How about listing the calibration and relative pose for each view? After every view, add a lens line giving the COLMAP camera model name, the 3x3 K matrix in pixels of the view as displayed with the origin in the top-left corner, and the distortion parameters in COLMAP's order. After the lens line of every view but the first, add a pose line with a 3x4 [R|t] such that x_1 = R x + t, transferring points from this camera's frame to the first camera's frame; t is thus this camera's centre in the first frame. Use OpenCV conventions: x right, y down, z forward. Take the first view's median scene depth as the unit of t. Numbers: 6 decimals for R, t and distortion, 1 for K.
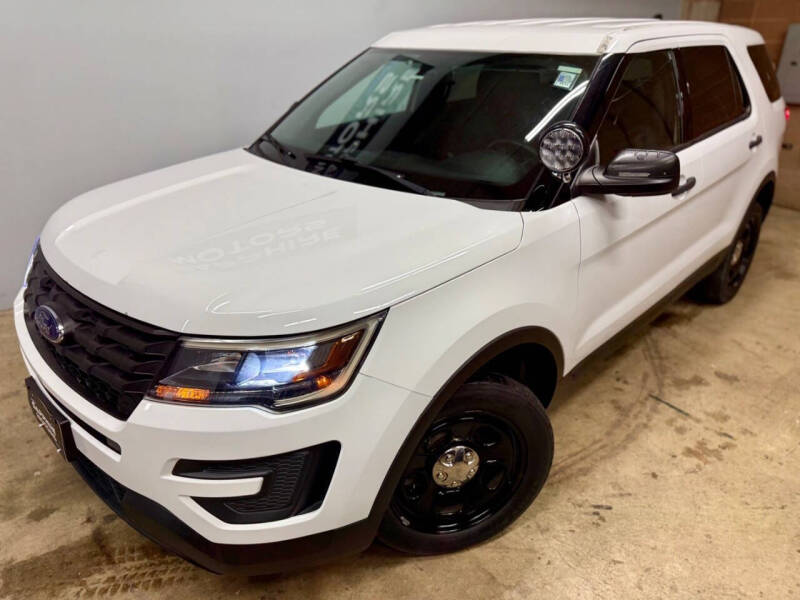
lens RADIAL K [[578.8, 0, 396.8], [0, 578.8, 303.7], [0, 0, 1]] dist [0.000960, -0.001860]
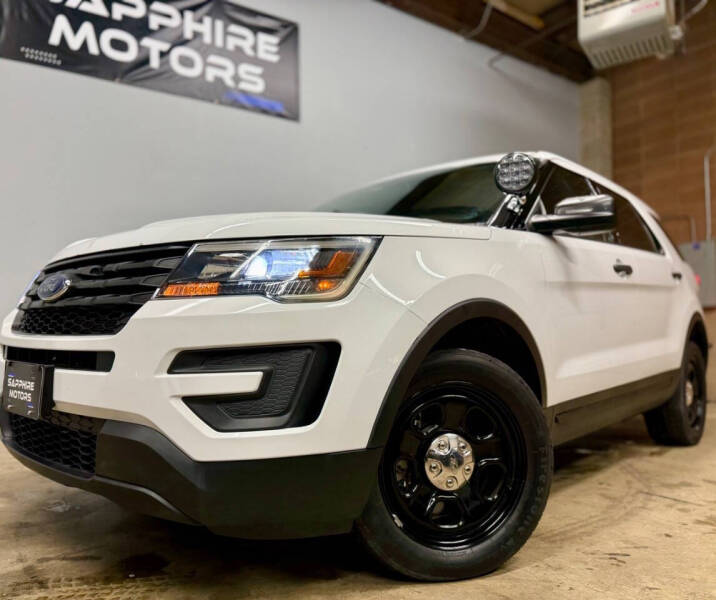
lens RADIAL K [[580.4, 0, 326.5], [0, 580.4, 298.6], [0, 0, 1]] dist [-0.001064, 0.000453]
pose [[0.999975, 0.005111, 0.004966, -0.077885], [-0.002111, 0.878045, -0.478573, 0.395034], [-0.006807, 0.478550, 0.878034, 0.057770]]
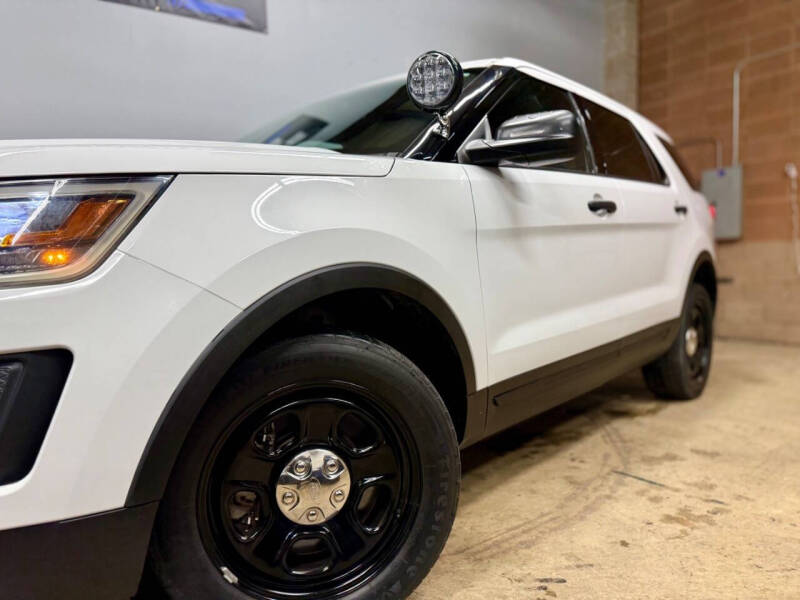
lens RADIAL K [[578.8, 0, 396.8], [0, 578.8, 303.7], [0, 0, 1]] dist [0.000960, -0.001860]
pose [[0.998870, -0.024267, 0.040865, 0.141046], [0.037553, 0.929995, -0.365649, 0.266545], [-0.029131, 0.366770, 0.929855, 0.234515]]
